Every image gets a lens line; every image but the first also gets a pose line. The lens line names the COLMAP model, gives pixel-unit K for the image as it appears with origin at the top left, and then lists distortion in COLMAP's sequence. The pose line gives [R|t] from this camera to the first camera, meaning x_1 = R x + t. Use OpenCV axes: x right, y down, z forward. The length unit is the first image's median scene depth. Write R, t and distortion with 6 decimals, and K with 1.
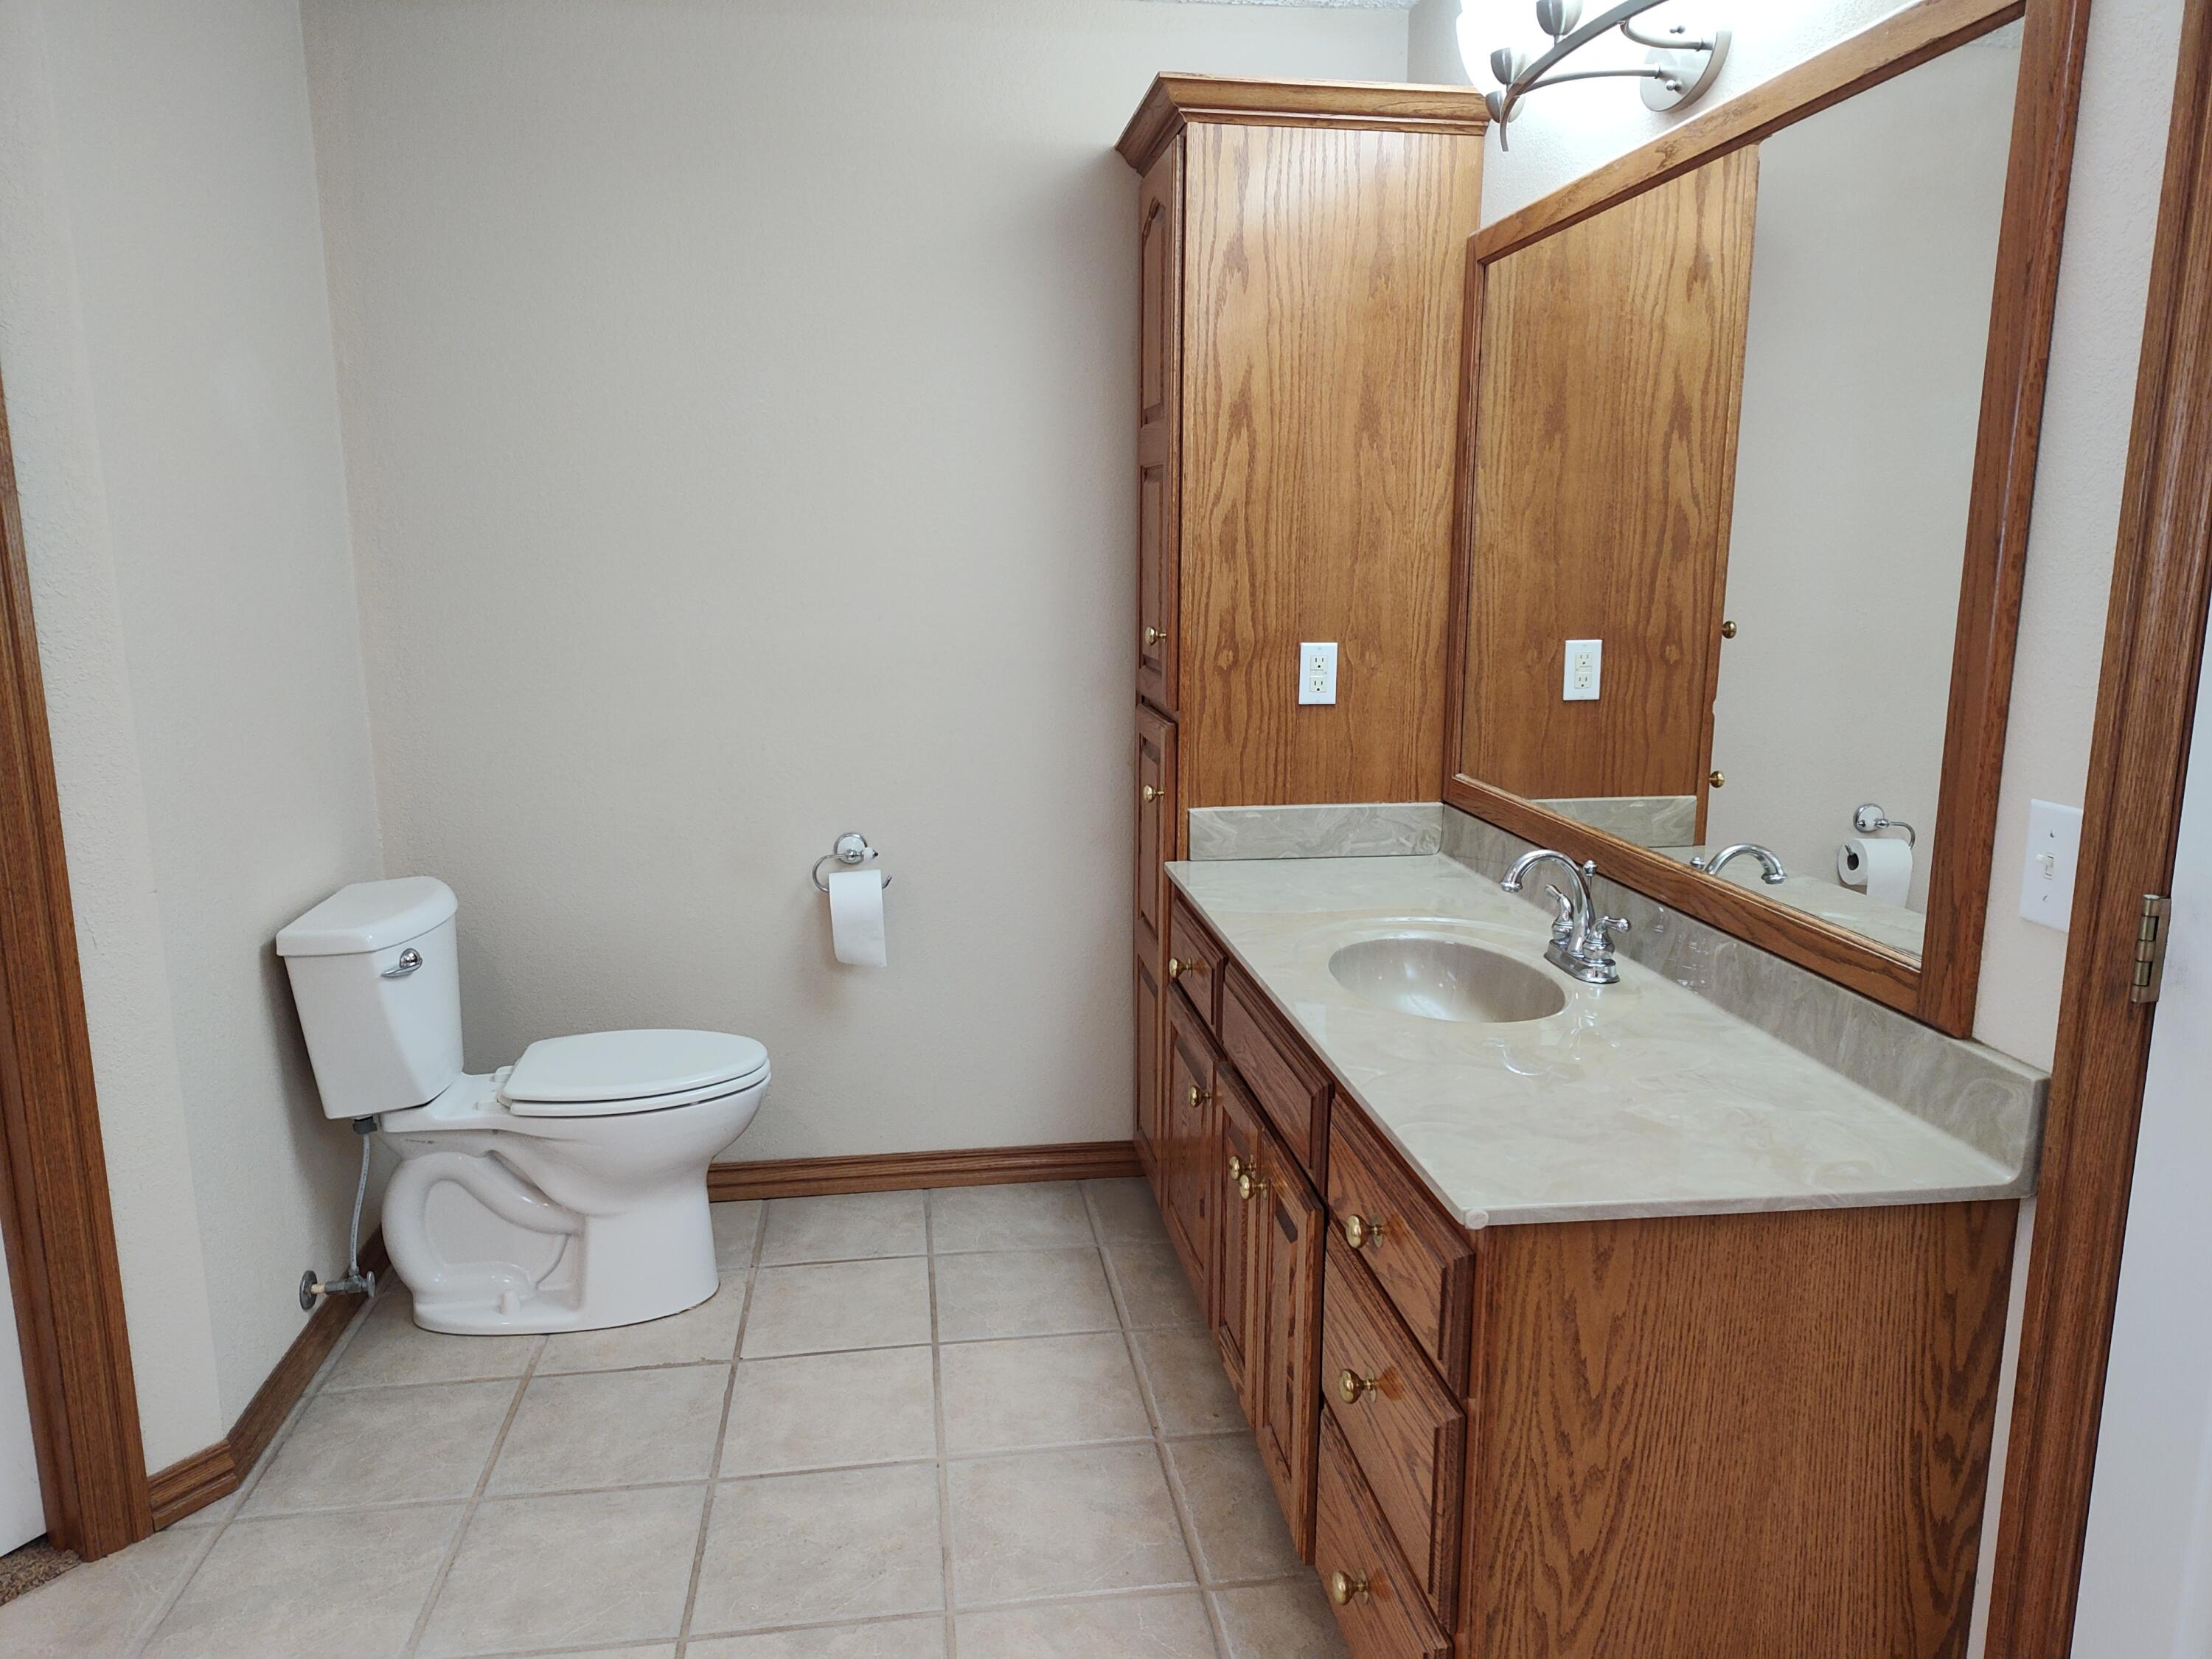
lens RADIAL K [[1513.5, 0, 1118.7], [0, 1513.5, 852.1], [0, 0, 1]] dist [0.055791, -0.057145]
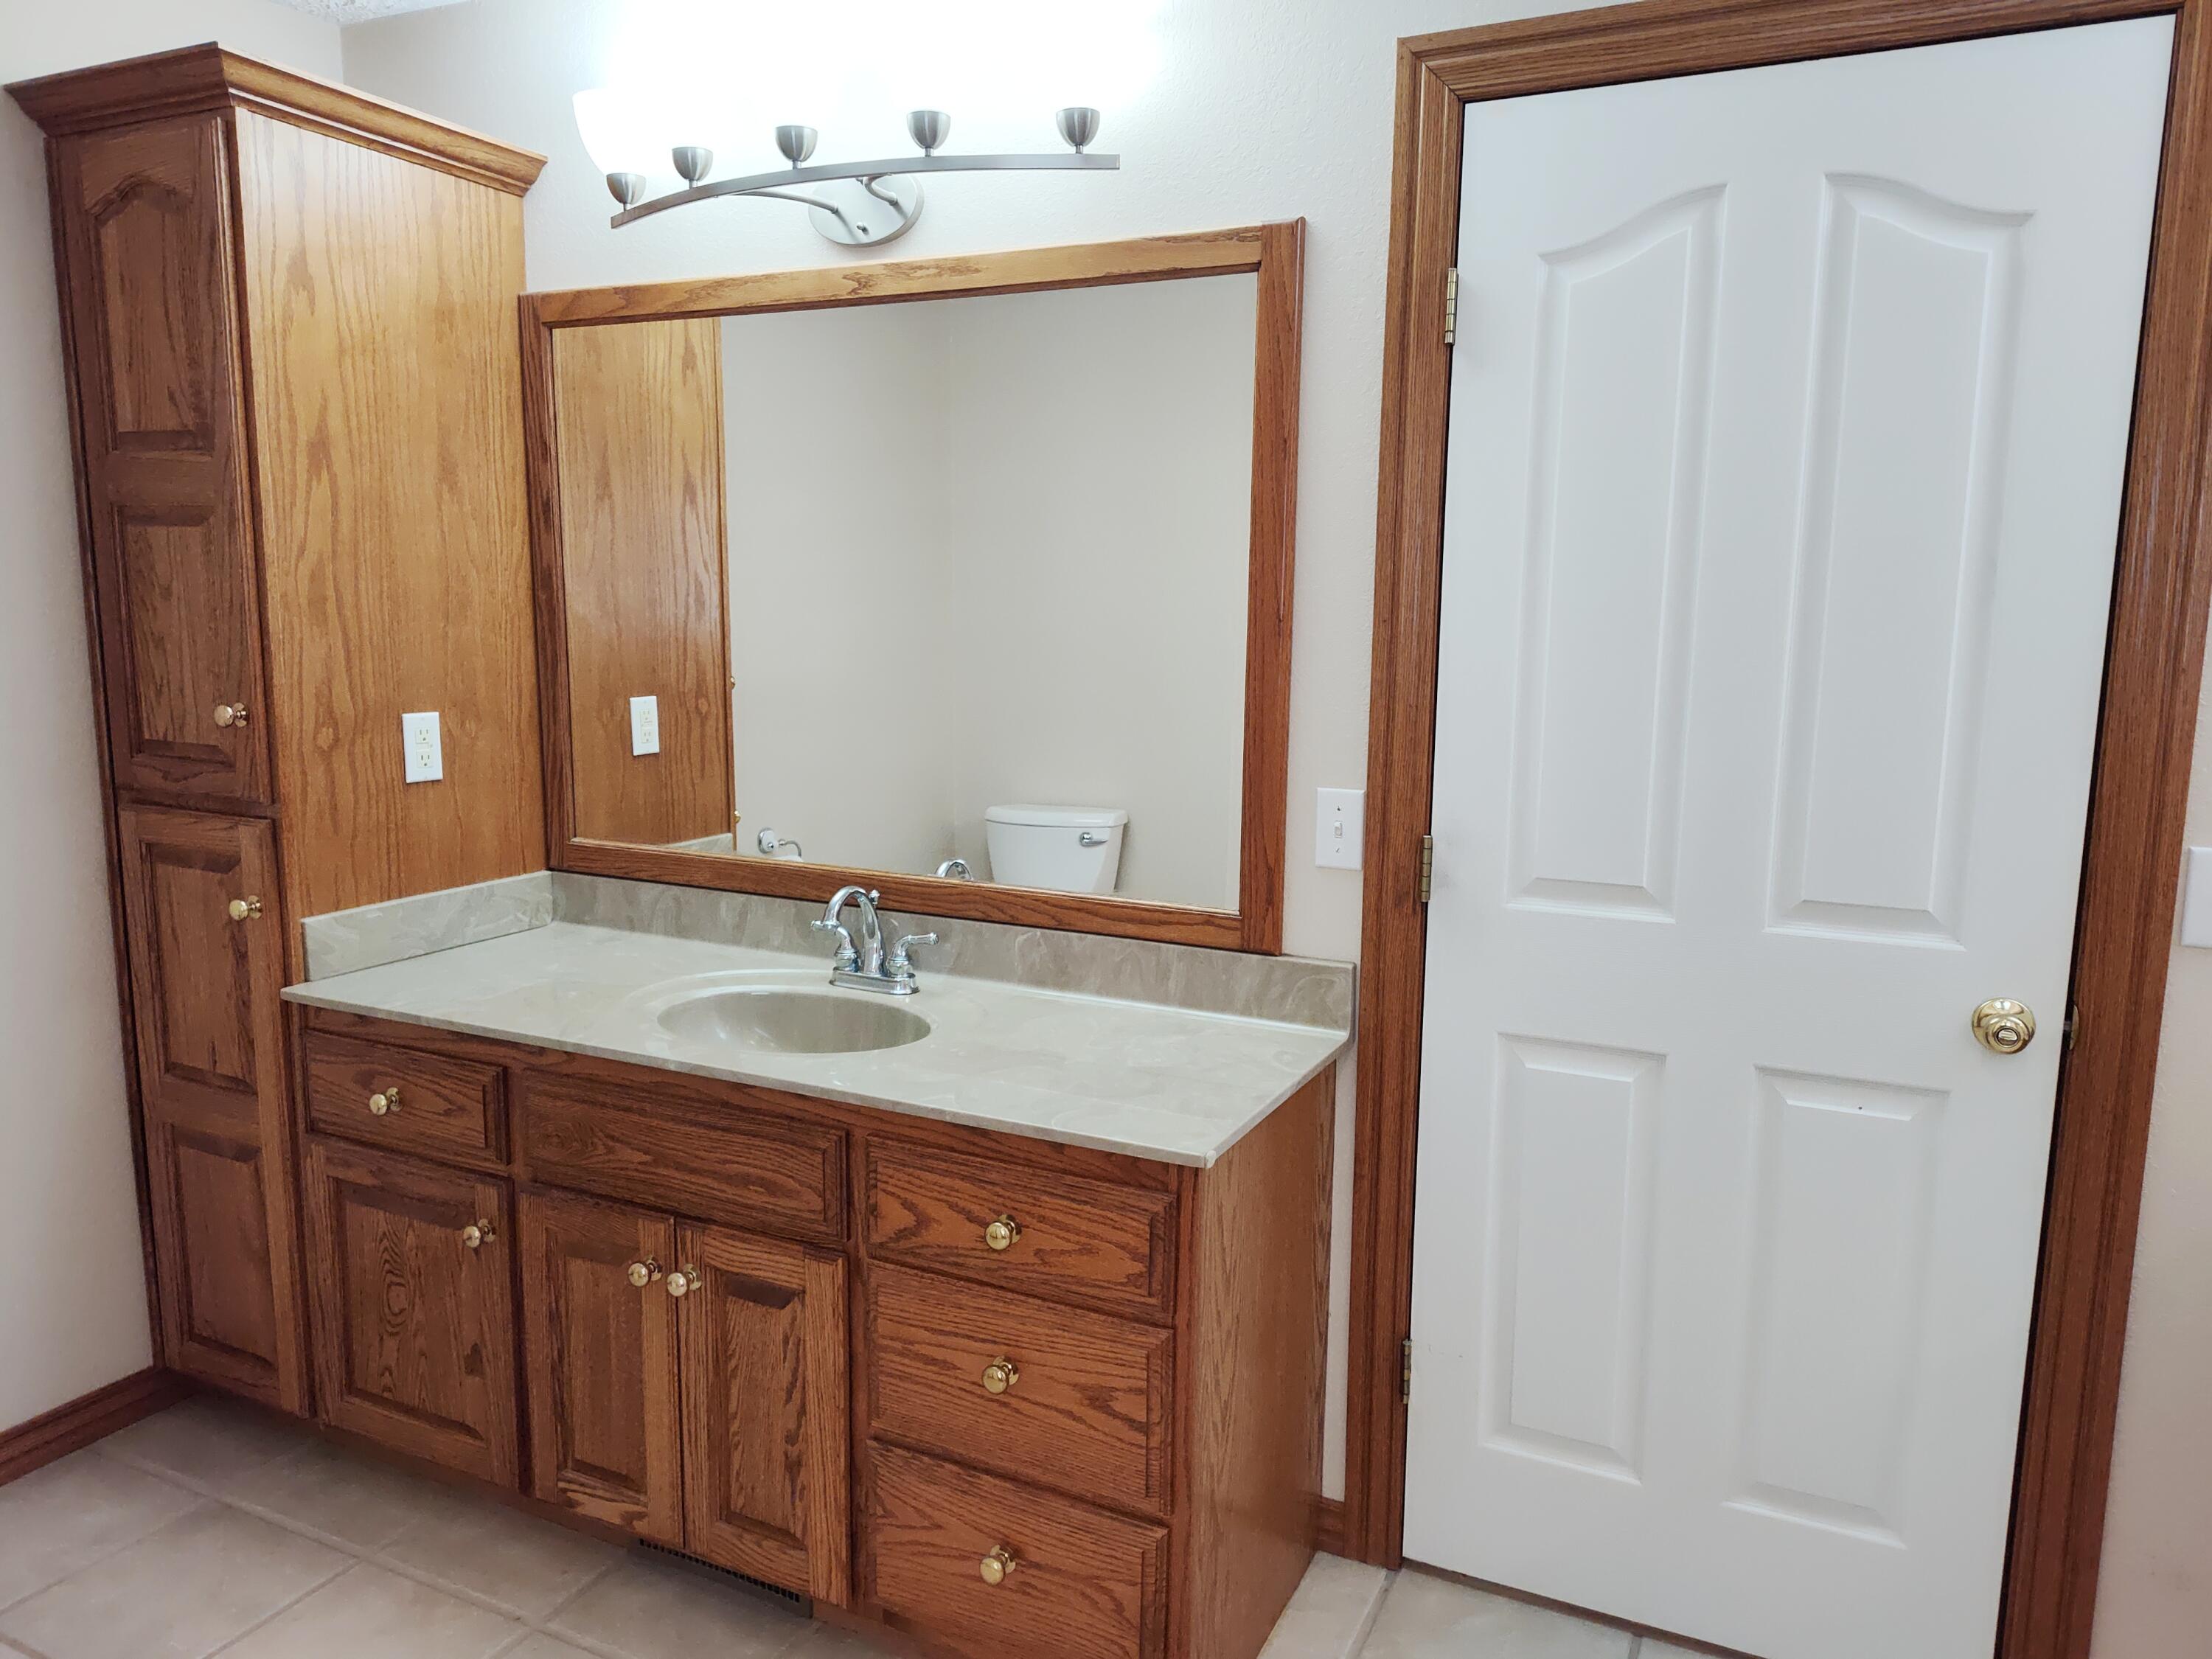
lens RADIAL K [[1510.6, 0, 1119.2], [0, 1510.6, 836.8], [0, 0, 1]] dist [0.056532, -0.071846]
pose [[0.558936, -0.123673, 0.819936, -0.396608], [0.152738, 0.987251, 0.044791, -0.044108], [-0.815022, 0.100200, 0.570700, 0.159980]]
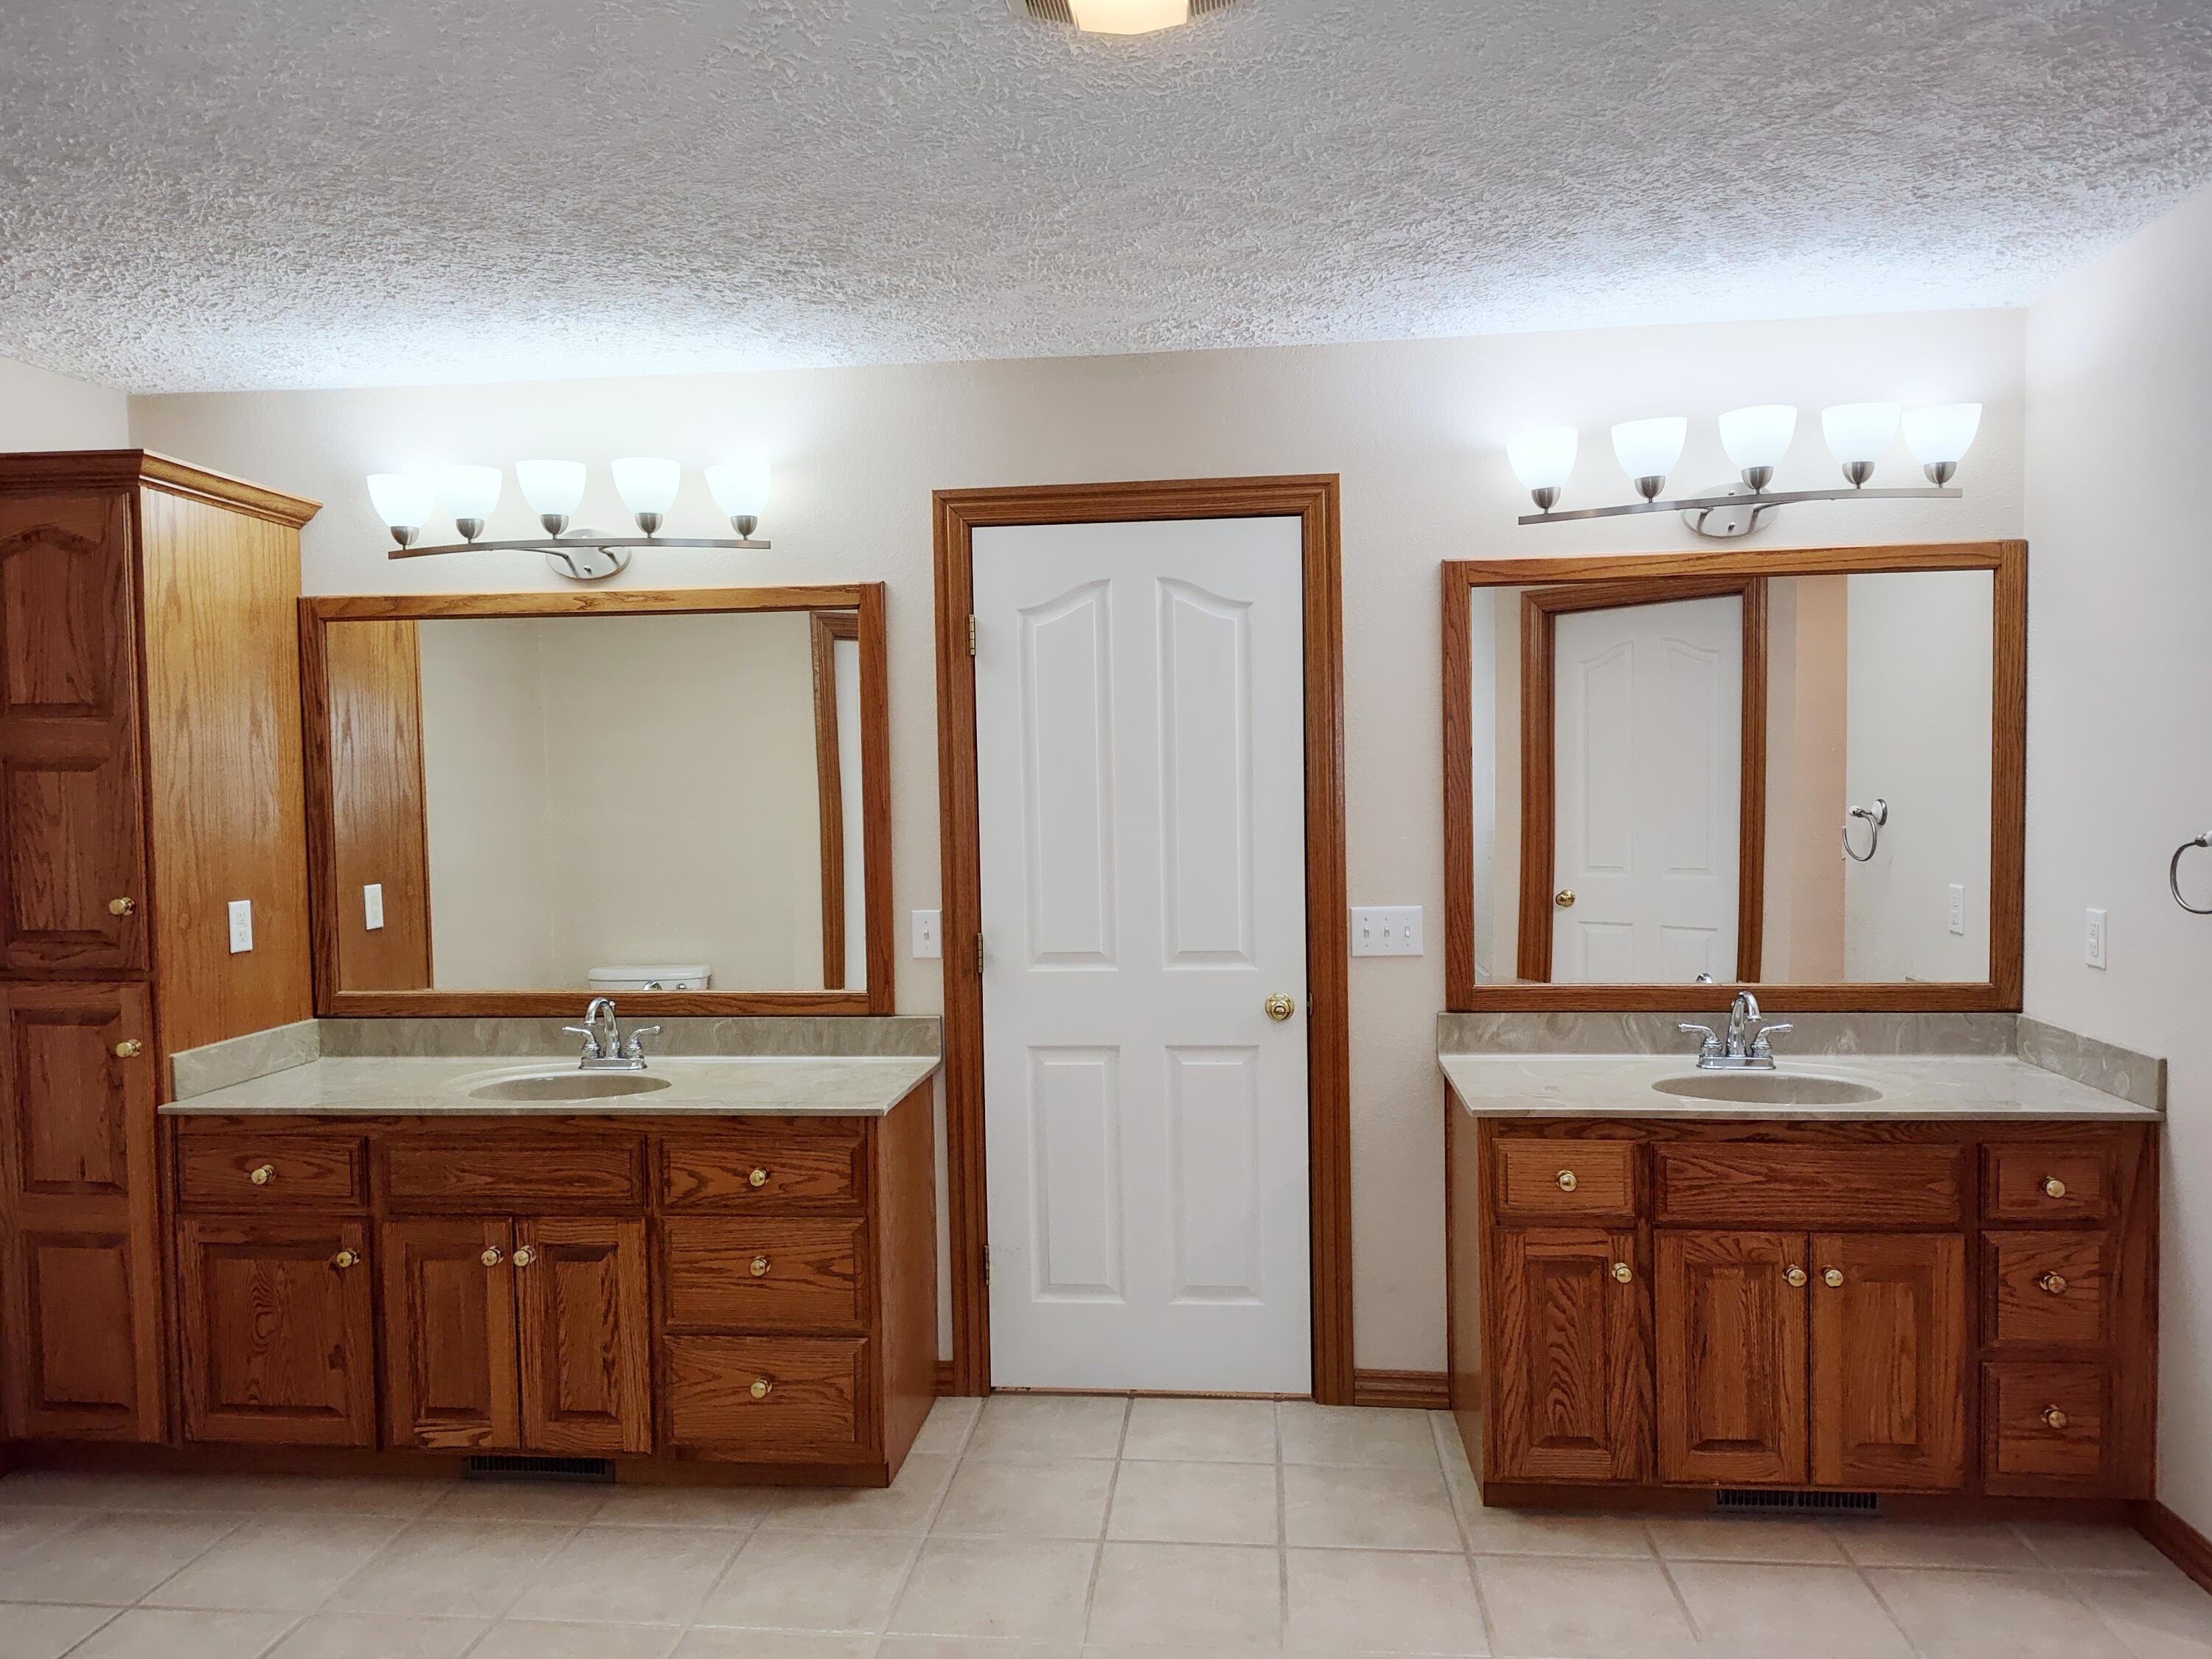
lens RADIAL K [[1513.5, 0, 1118.7], [0, 1513.5, 852.1], [0, 0, 1]] dist [0.055791, -0.057145]
pose [[0.238225, -0.051195, 0.969860, -0.914814], [0.208074, 0.978113, 0.000522, -0.031002], [-0.948659, 0.201678, 0.243663, 0.023957]]
